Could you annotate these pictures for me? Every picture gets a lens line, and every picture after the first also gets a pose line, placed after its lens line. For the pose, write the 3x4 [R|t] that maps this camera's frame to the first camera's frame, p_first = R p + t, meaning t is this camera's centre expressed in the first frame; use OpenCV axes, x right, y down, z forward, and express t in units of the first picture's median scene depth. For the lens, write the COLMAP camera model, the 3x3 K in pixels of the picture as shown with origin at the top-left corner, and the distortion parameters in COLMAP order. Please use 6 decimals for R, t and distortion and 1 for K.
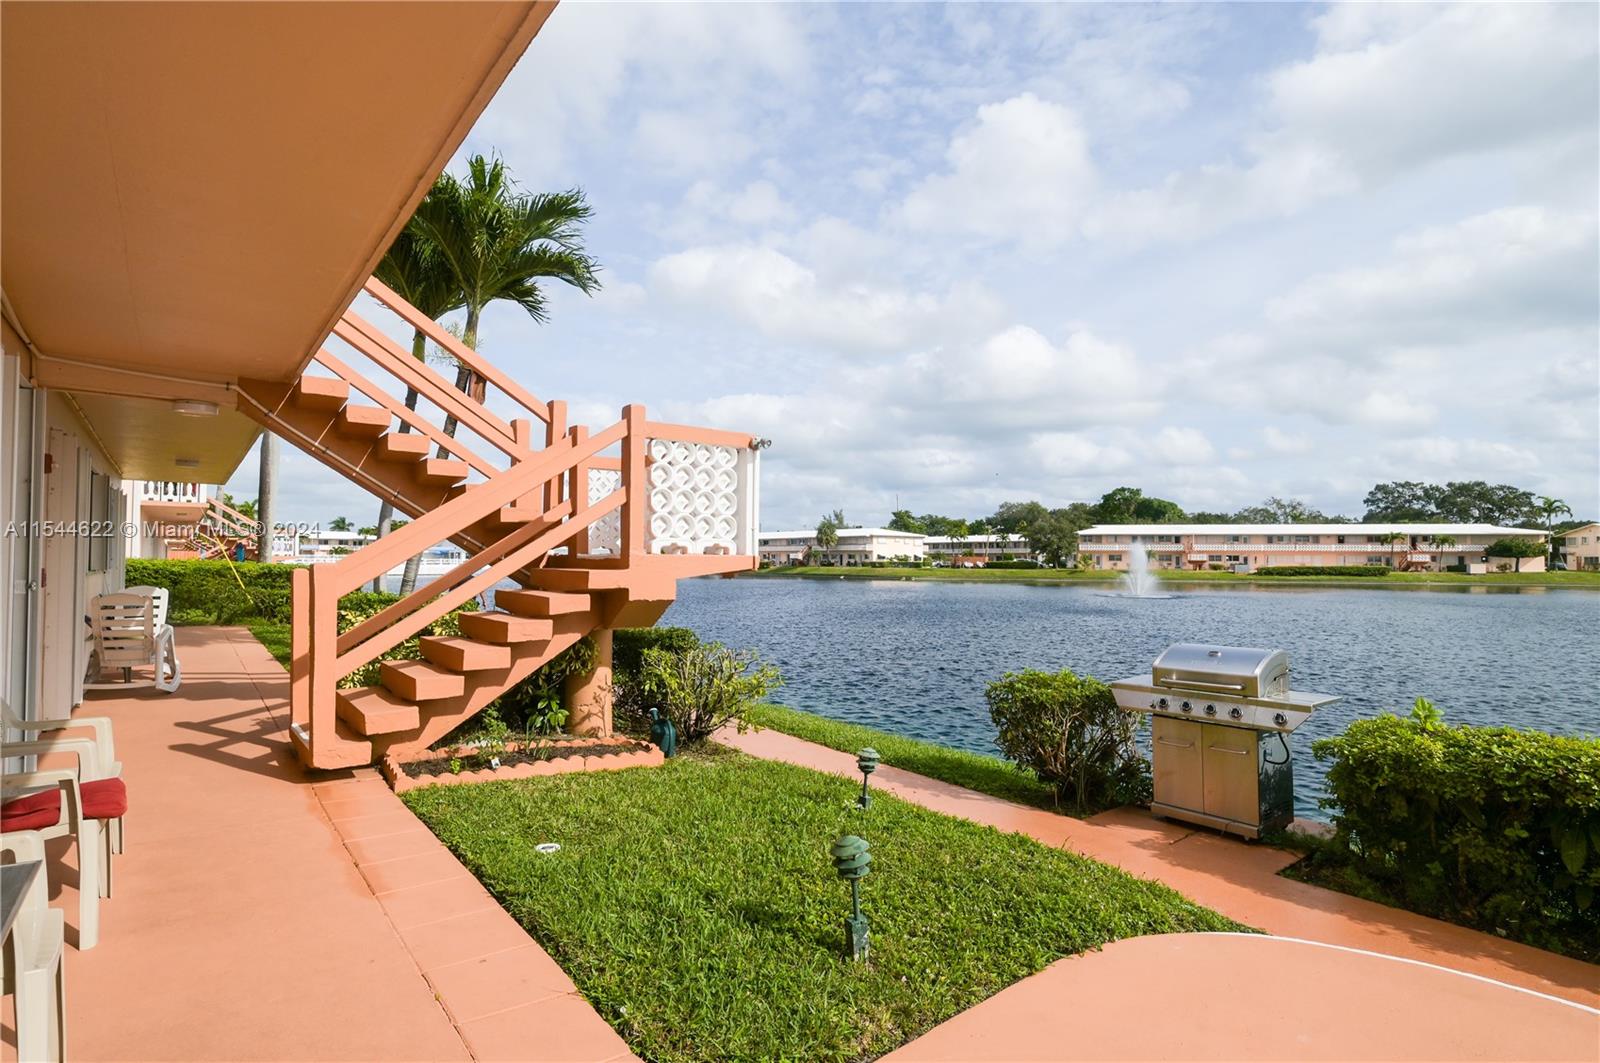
lens RADIAL K [[814.2, 0, 797.1], [0, 814.2, 540.0], [0, 0, 1]] dist [-0.000113, 0.000584]
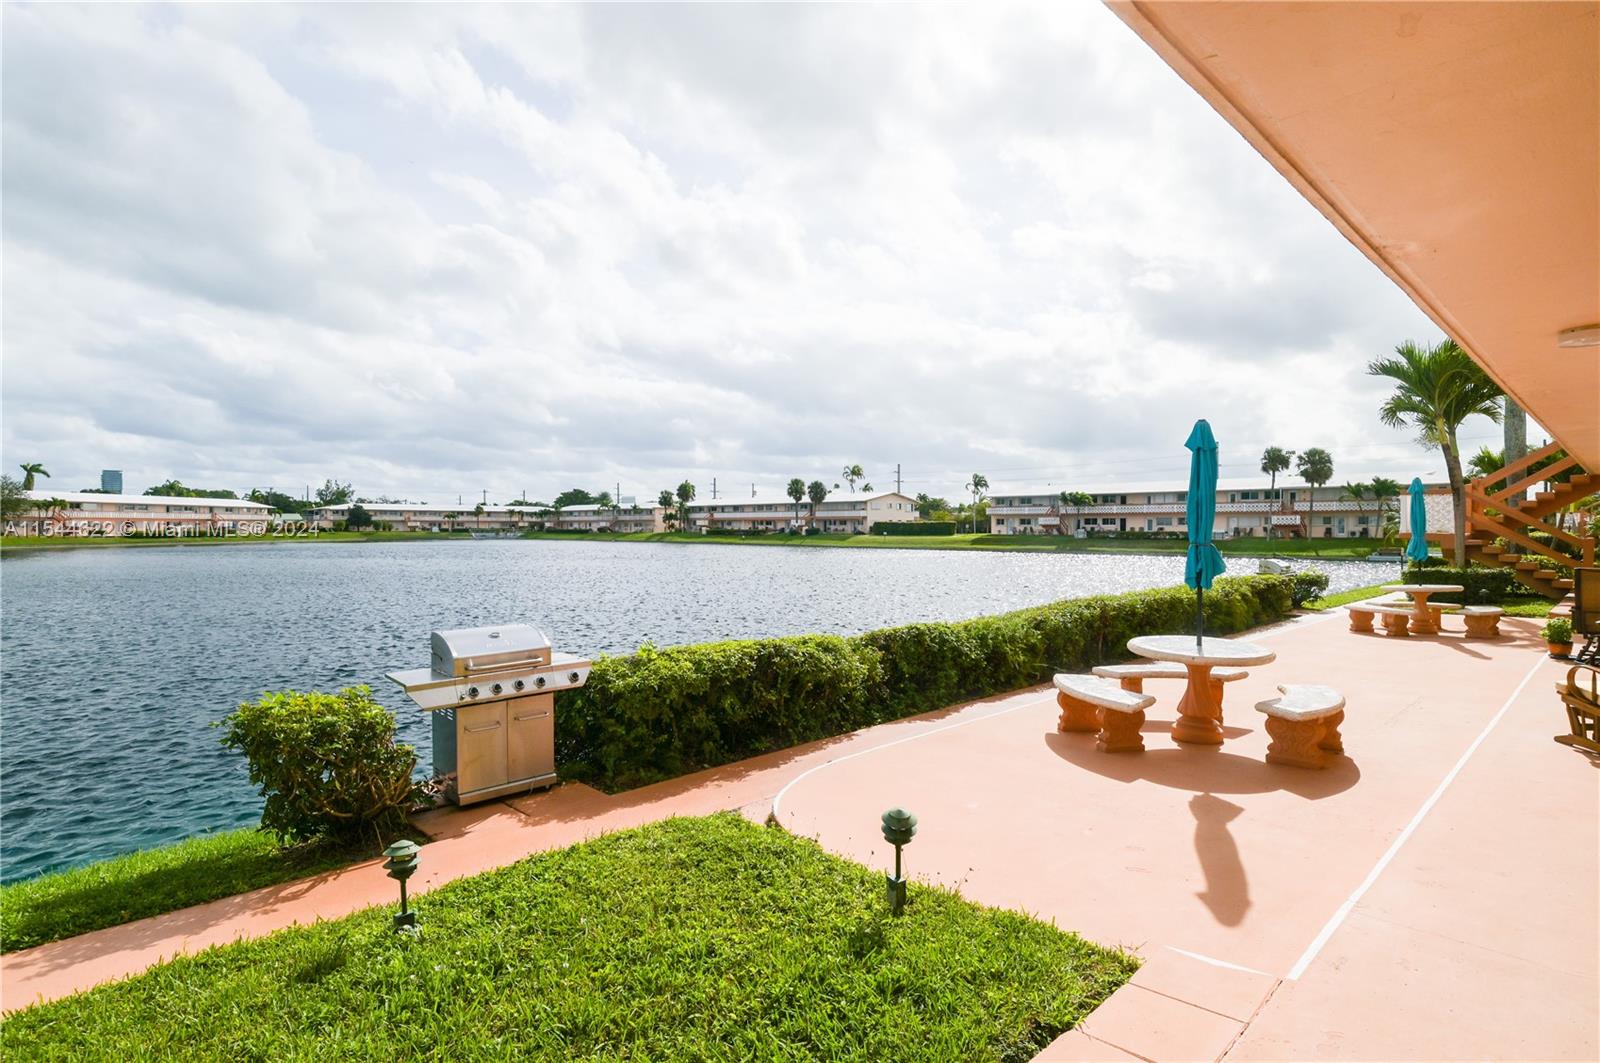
lens RADIAL K [[814.2, 0, 796.0], [0, 814.2, 532.8], [0, 0, 1]] dist [-0.000113, 0.000584]
pose [[-0.102605, -0.010860, 0.994663, -0.622867], [-0.023091, 0.999697, 0.008533, -0.014132], [-0.994454, -0.022093, -0.102825, 0.754905]]
